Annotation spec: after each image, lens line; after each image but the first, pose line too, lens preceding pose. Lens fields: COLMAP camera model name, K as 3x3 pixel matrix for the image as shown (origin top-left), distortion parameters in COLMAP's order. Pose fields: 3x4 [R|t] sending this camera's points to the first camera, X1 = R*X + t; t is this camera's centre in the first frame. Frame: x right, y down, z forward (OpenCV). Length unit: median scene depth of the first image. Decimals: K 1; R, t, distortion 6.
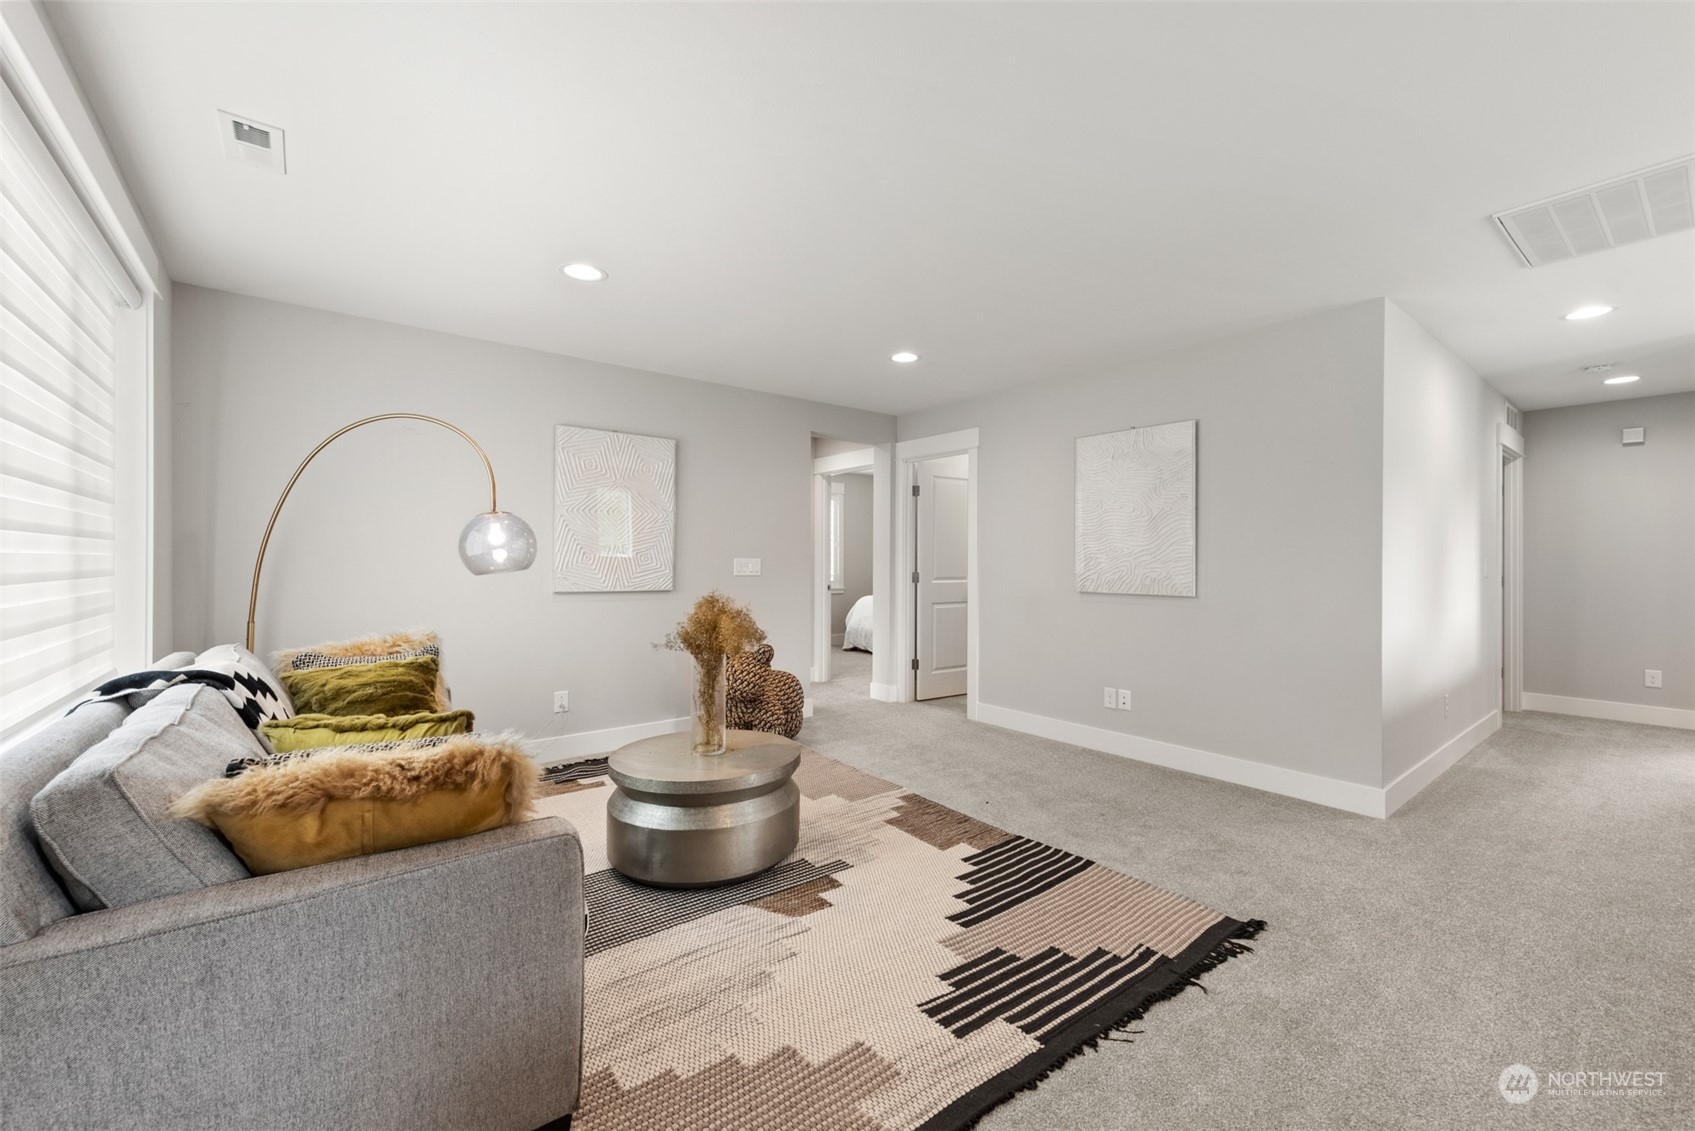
lens RADIAL K [[680.5, 0, 852.3], [0, 680.5, 560.1], [0, 0, 1]] dist [0.021912, -0.000111]
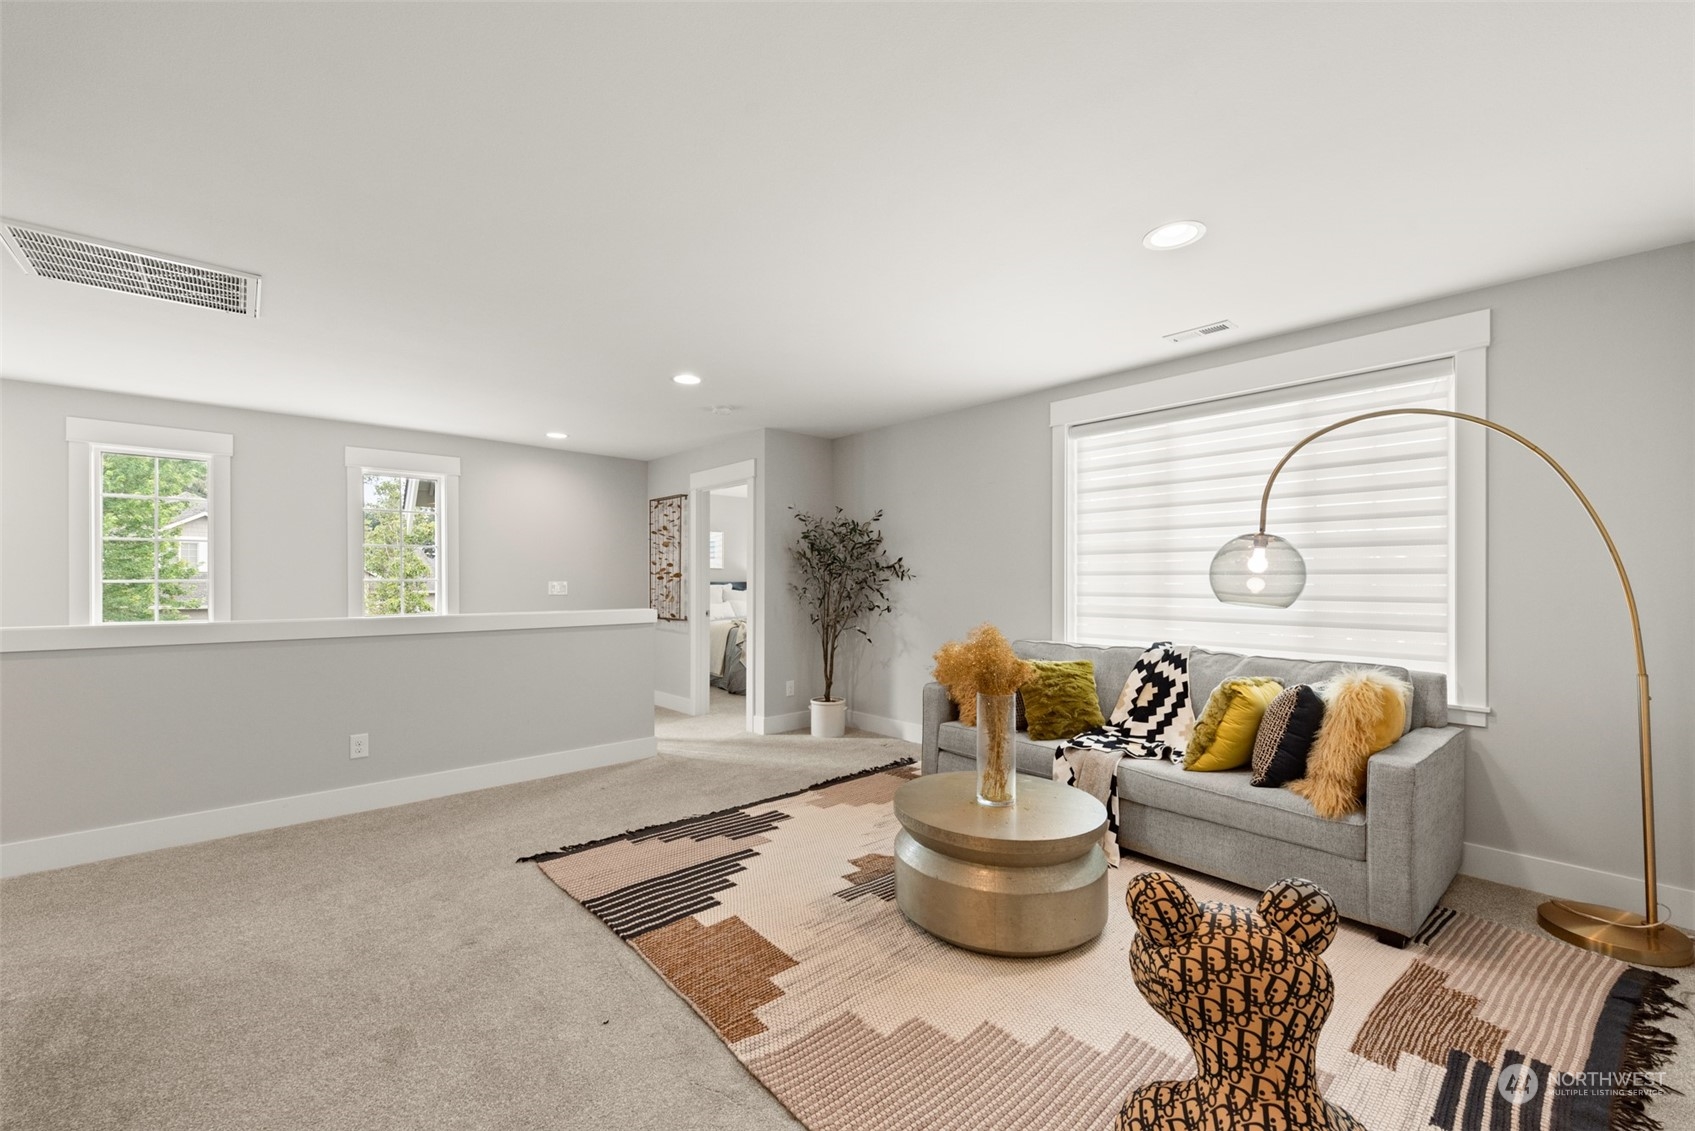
lens RADIAL K [[687.6, 0, 841.9], [0, 687.6, 567.8], [0, 0, 1]] dist [-0.013833, -0.000268]
pose [[-0.998659, -0.002277, -0.051717, 0.046205], [-0.002275, 0.999997, -0.000100, -0.031913], [0.051717, 0.000018, -0.998662, 2.185221]]
